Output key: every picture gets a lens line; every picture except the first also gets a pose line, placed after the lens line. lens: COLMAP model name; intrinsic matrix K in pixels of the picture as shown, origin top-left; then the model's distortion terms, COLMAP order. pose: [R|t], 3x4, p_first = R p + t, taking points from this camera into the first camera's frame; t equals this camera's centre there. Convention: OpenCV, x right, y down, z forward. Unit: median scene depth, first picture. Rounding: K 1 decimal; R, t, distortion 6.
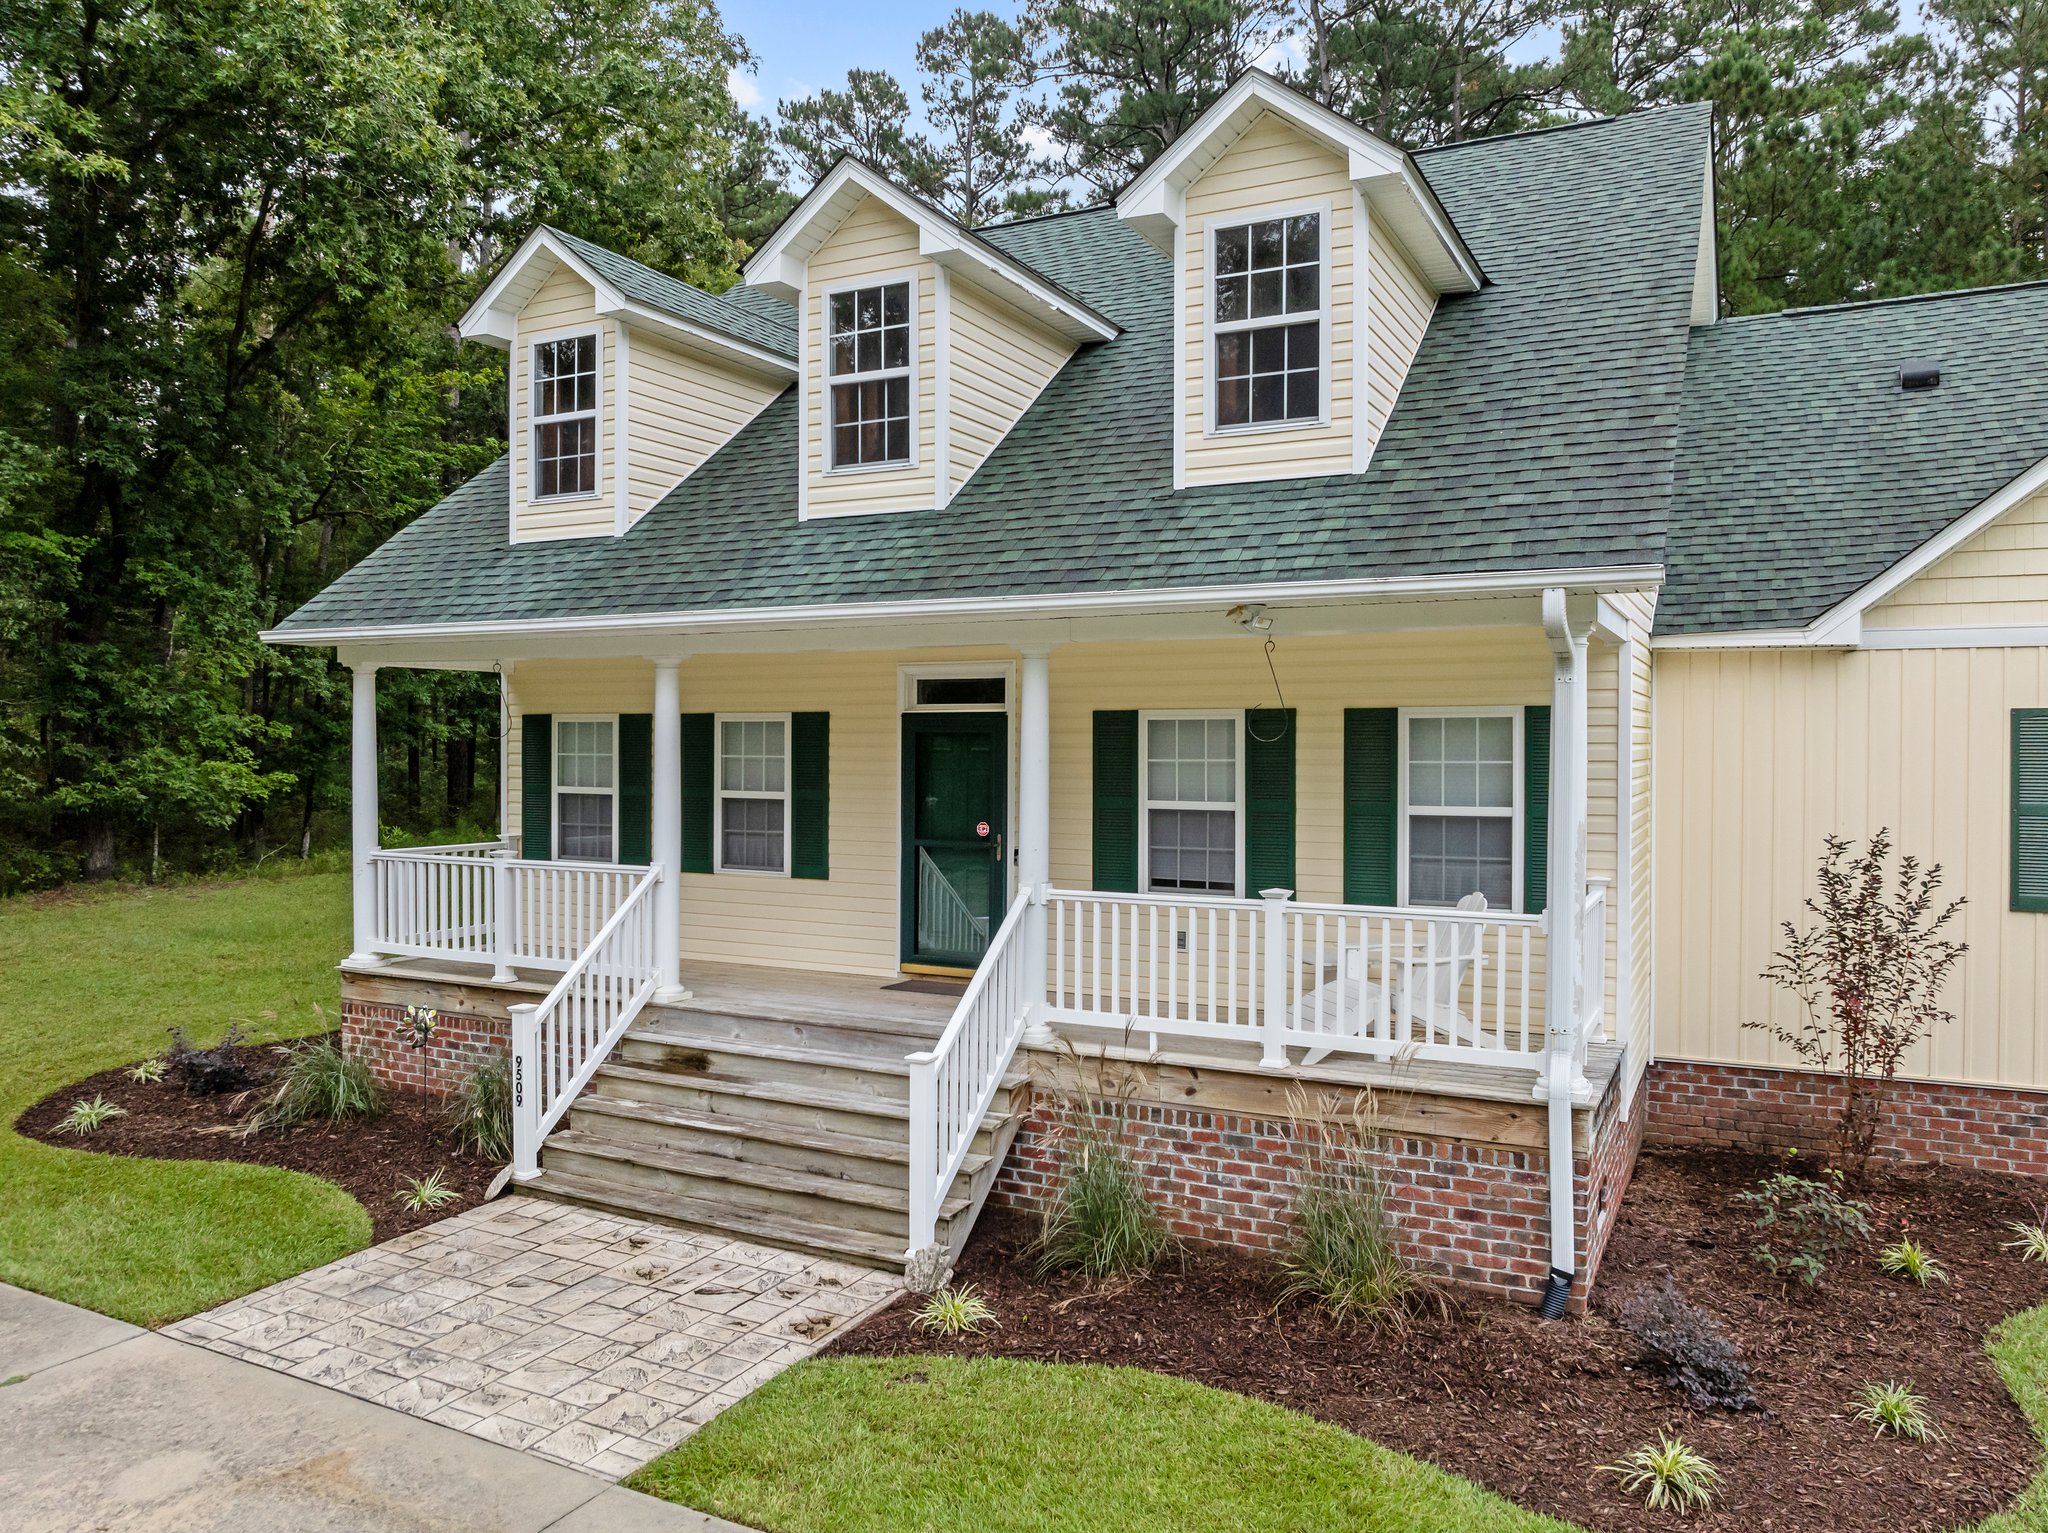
lens RADIAL K [[1448.3, 0, 1022.2], [0, 1448.3, 760.7], [0, 0, 1]] dist [-0.035759, 0.001472]
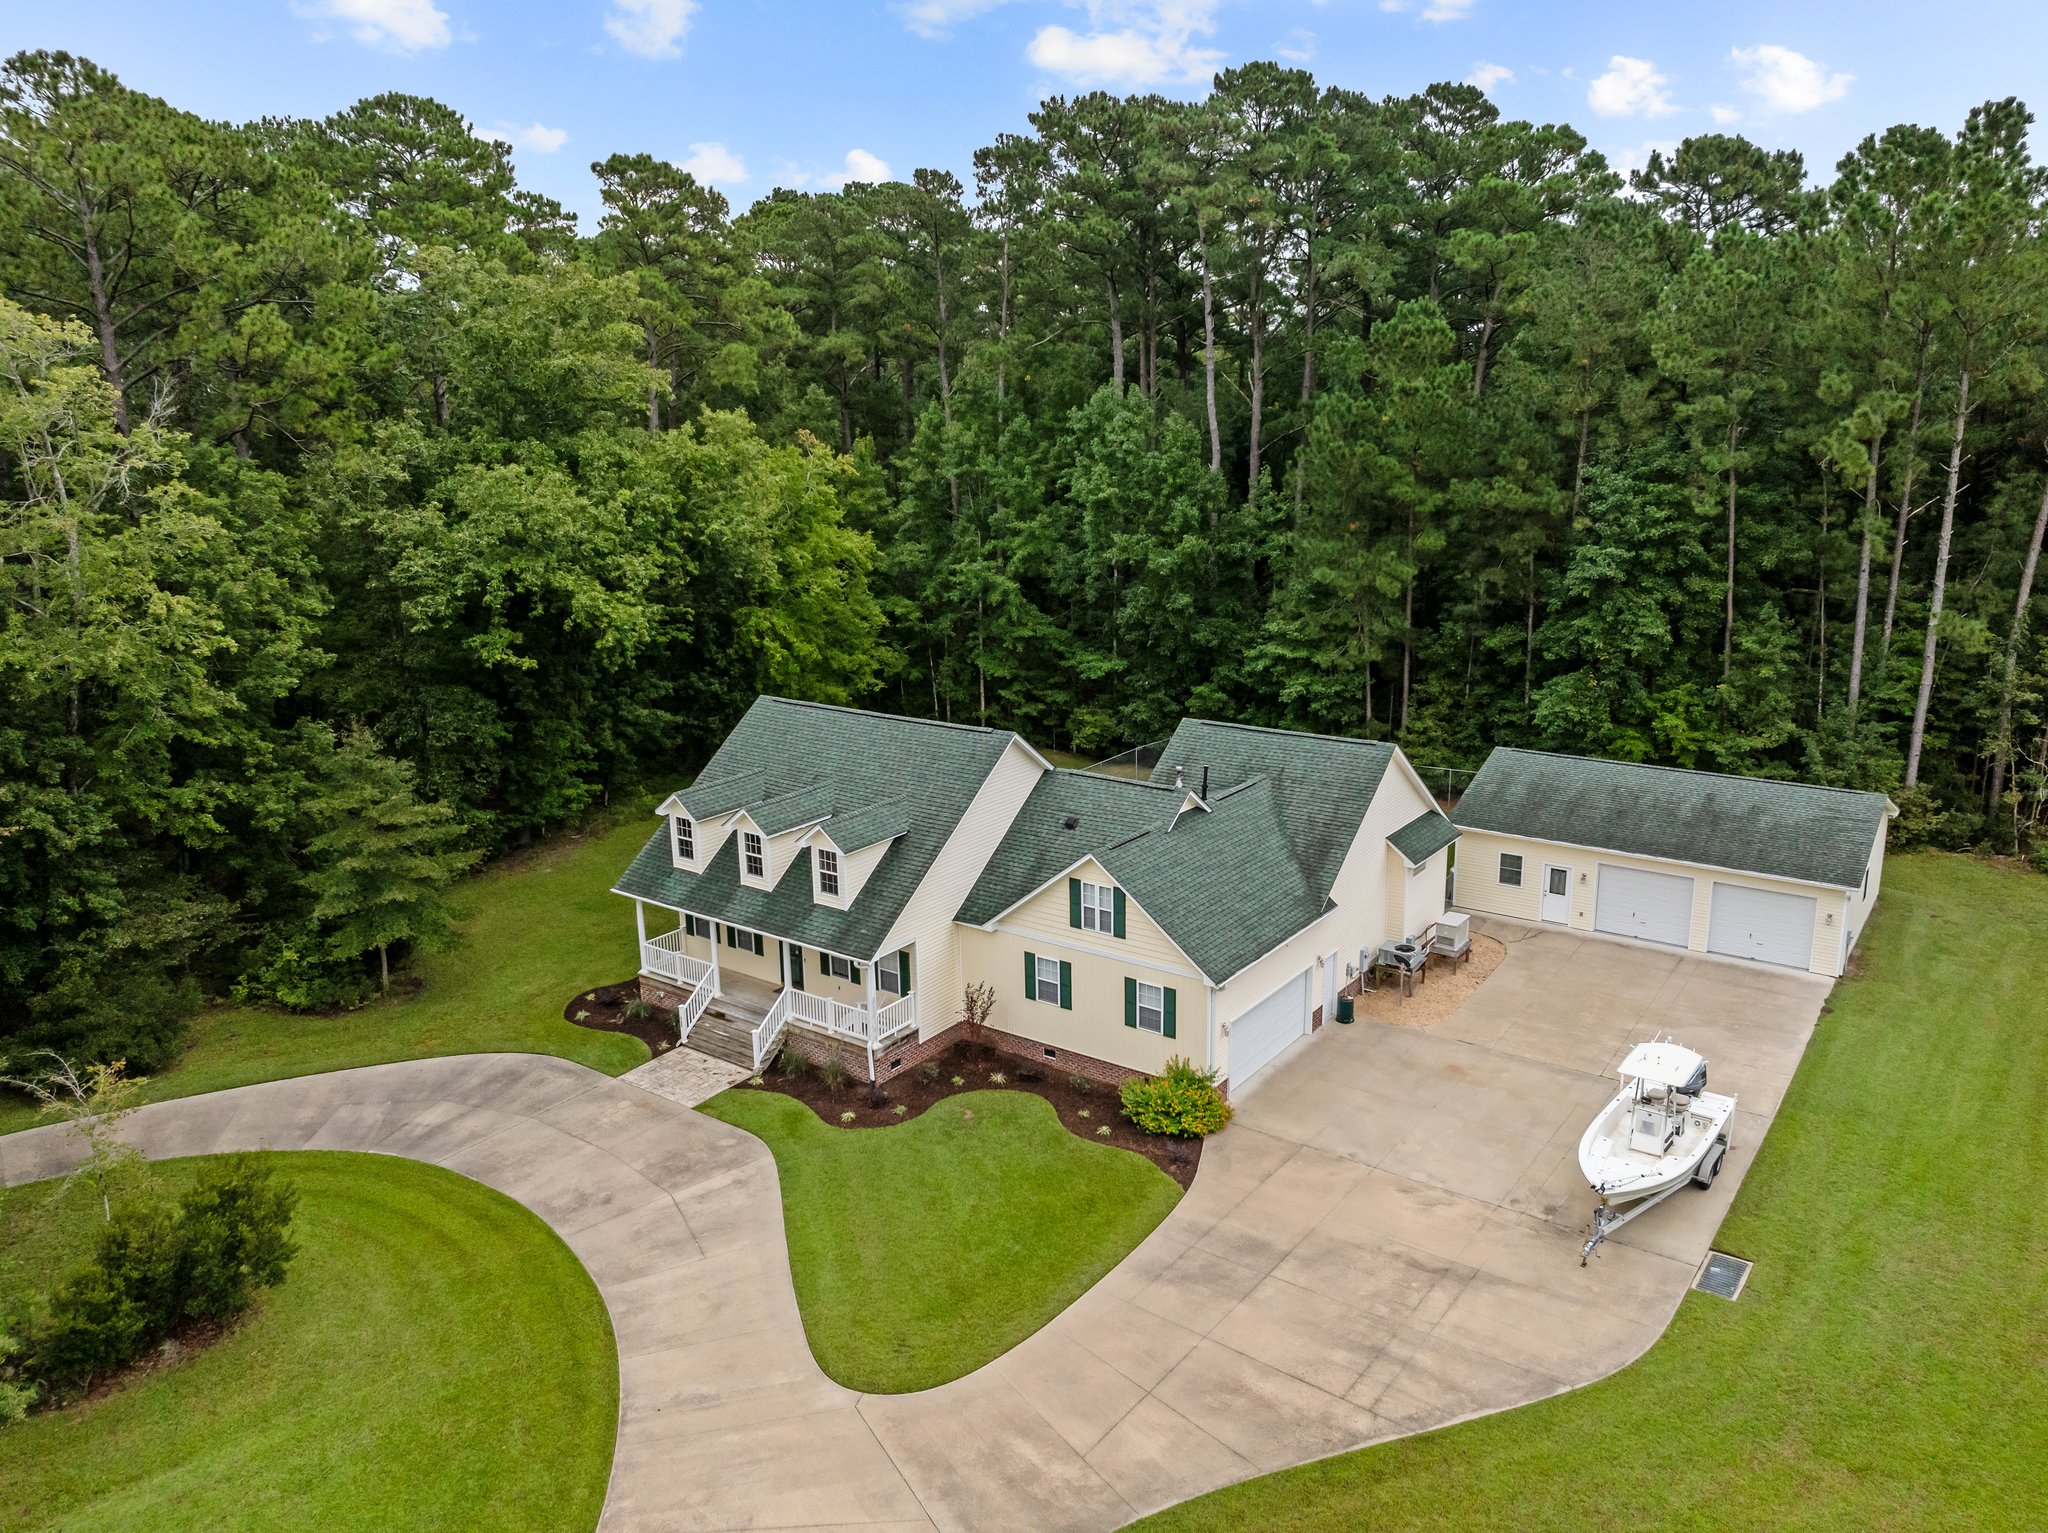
lens RADIAL K [[1410.6, 0, 1024.0], [0, 1410.6, 766.5], [0, 0, 1]] dist [-0.044013, -0.002754]
pose [[0.988565, 0.015655, -0.149981, 1.302475], [0.018055, 0.975154, 0.220793, -1.449742], [0.149711, -0.220976, 0.963720, -2.777355]]
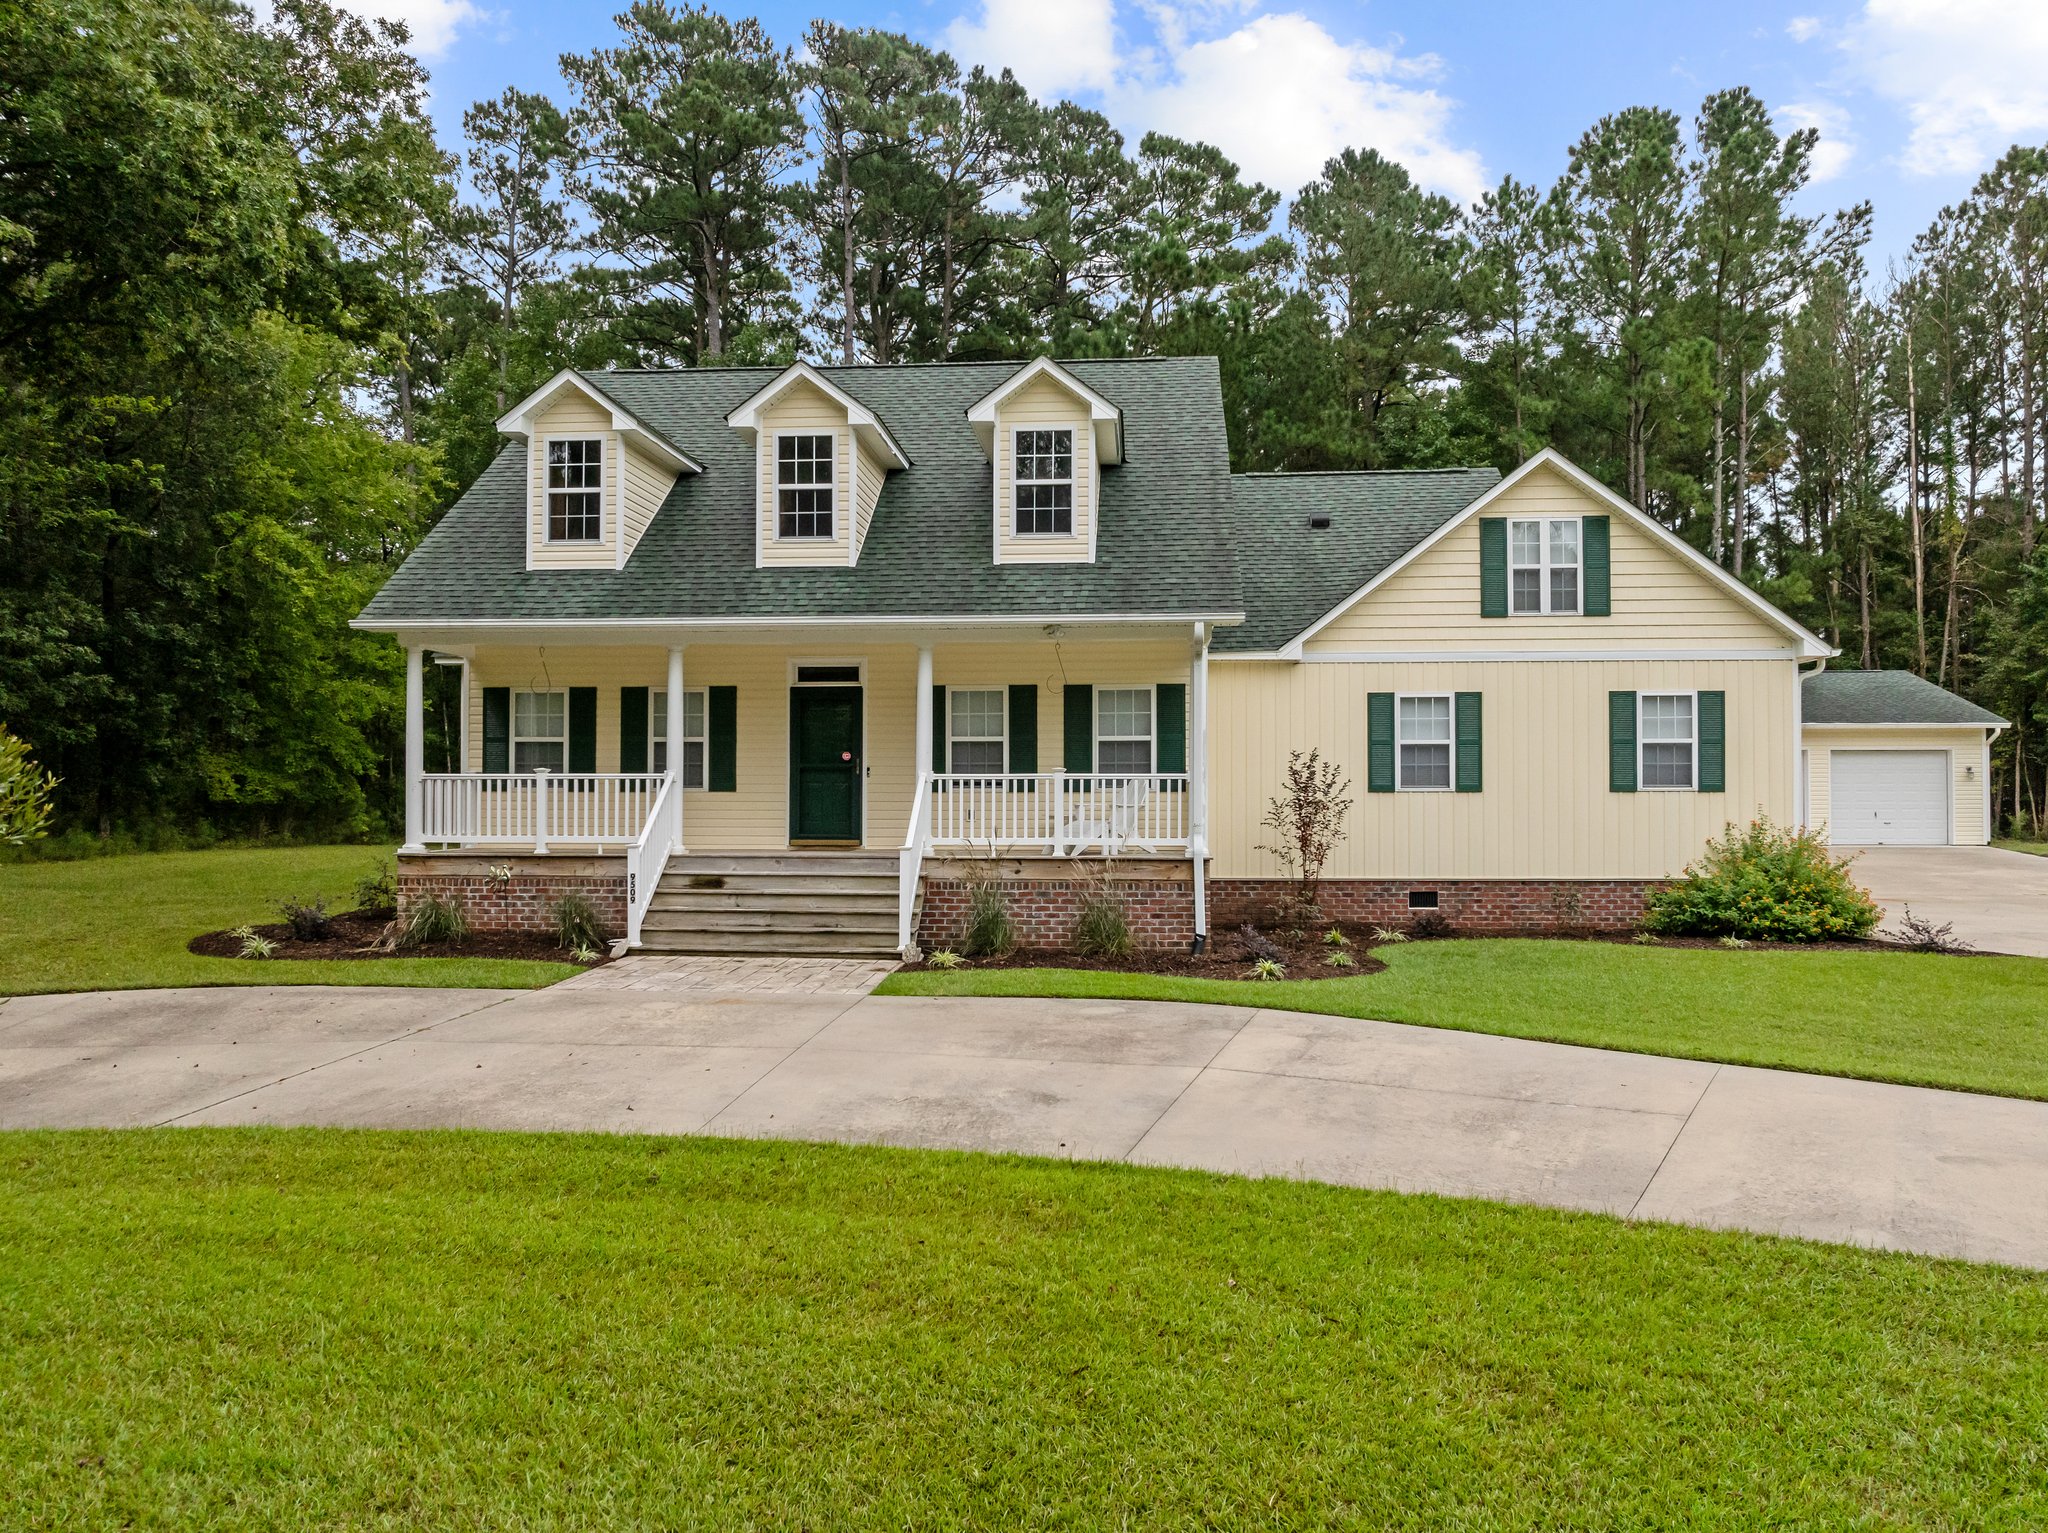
lens RADIAL K [[1410.6, 0, 1024.0], [0, 1410.6, 766.5], [0, 0, 1]] dist [-0.044013, -0.002754]
pose [[0.926023, 0.005298, 0.377429, -0.532218], [0.005435, 0.999611, -0.027366, 0.123565], [-0.377427, 0.027393, 0.925634, -0.692030]]
